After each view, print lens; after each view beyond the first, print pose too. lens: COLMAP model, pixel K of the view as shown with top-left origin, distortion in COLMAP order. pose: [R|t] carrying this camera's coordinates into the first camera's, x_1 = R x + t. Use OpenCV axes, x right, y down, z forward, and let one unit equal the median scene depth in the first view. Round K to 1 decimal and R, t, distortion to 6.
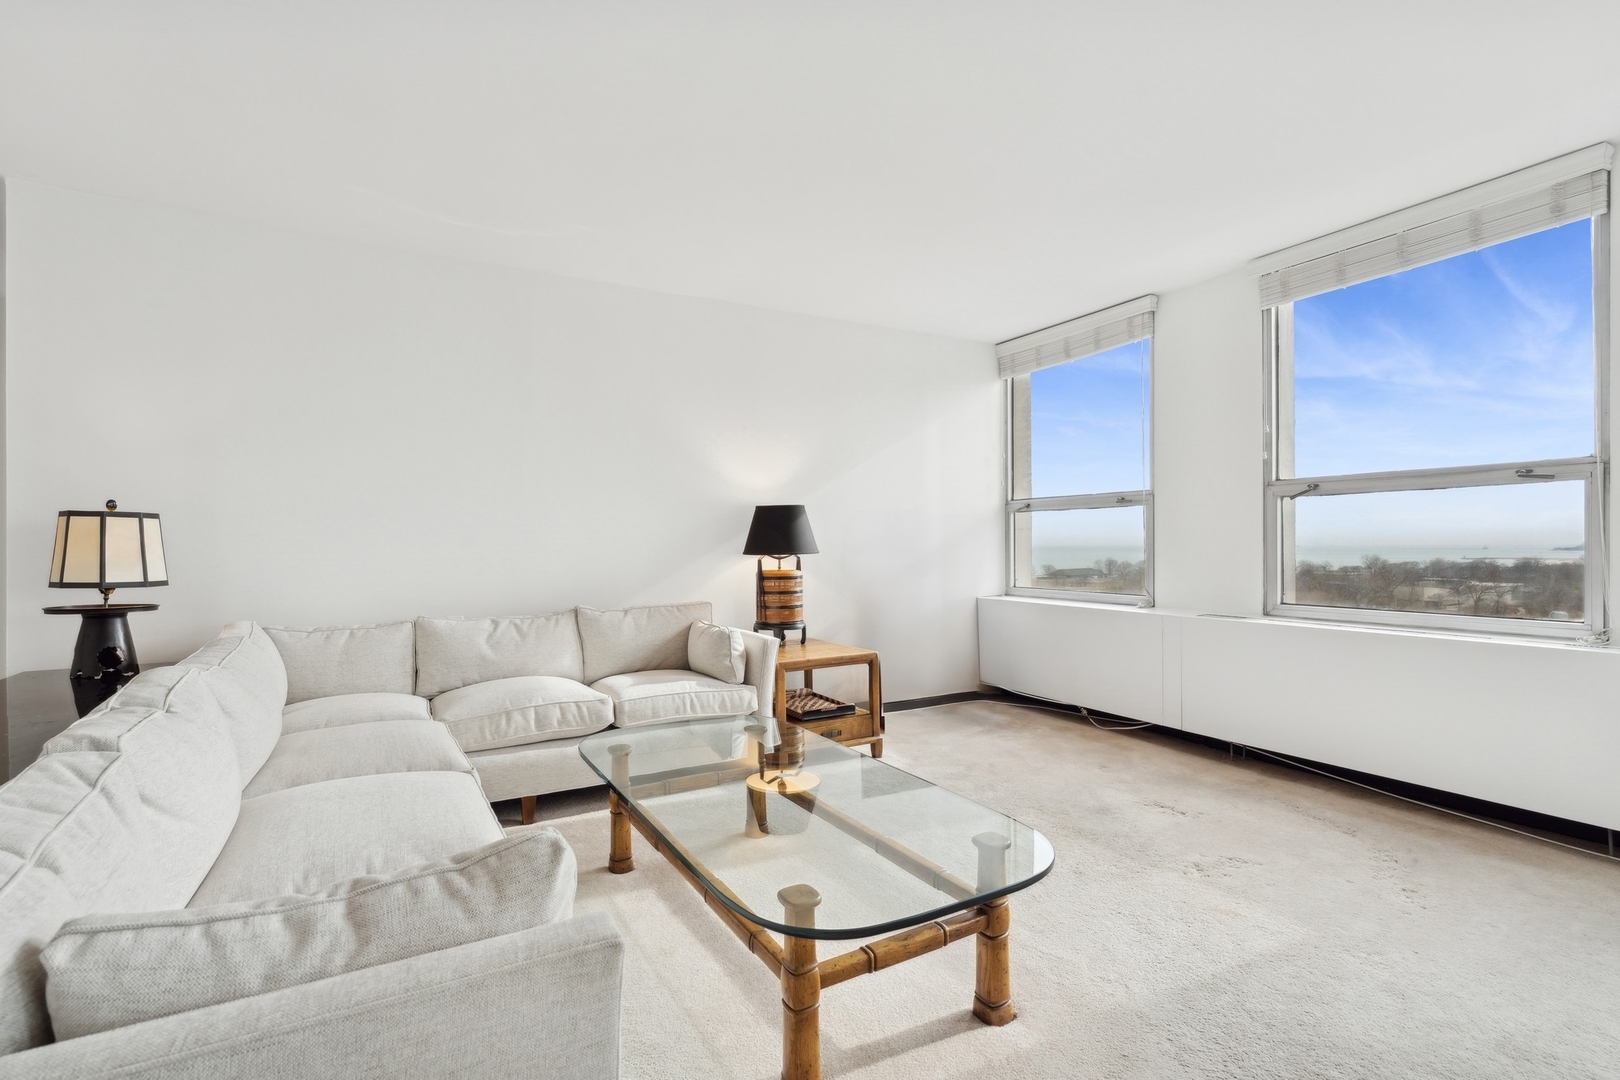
lens RADIAL K [[744.3, 0, 808.3], [0, 744.3, 545.5], [0, 0, 1]] dist [0.003028, 0.000462]
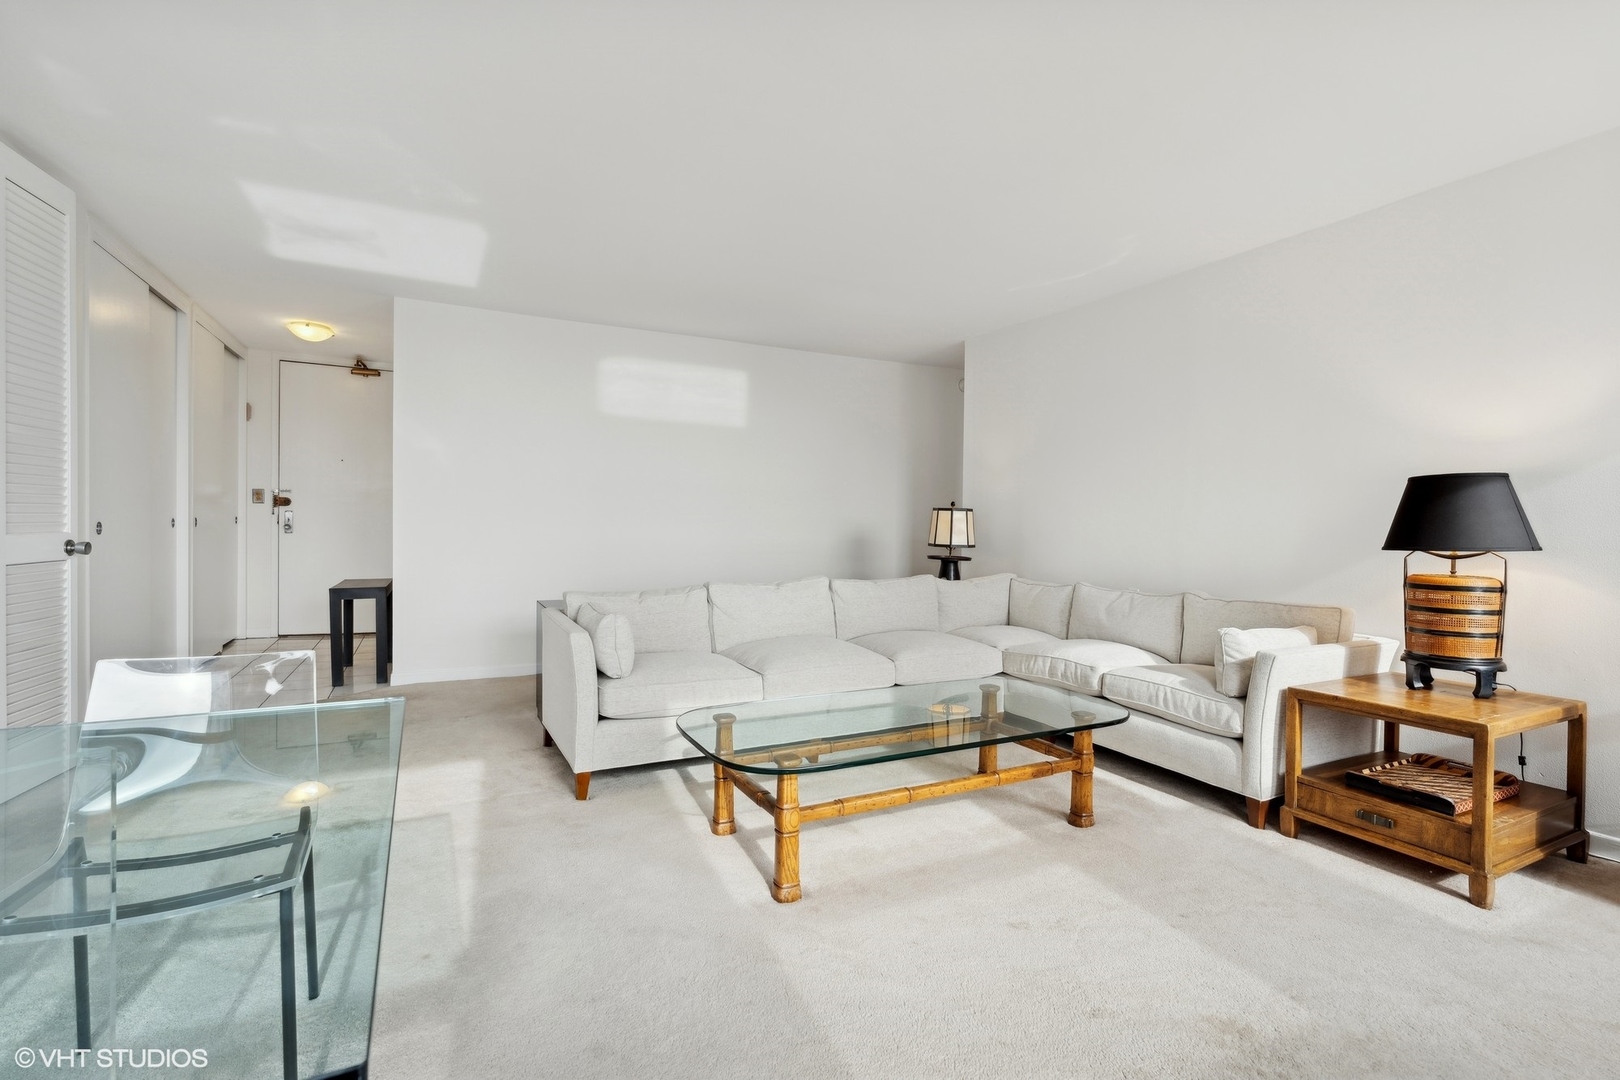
lens RADIAL K [[745.4, 0, 802.5], [0, 745.4, 536.0], [0, 0, 1]] dist [0.001203, 0.000295]
pose [[-0.062740, 0.017619, -0.997874, 0.796175], [-0.023120, 0.999550, 0.019102, -0.001218], [0.997762, 0.024269, -0.062305, 0.578002]]
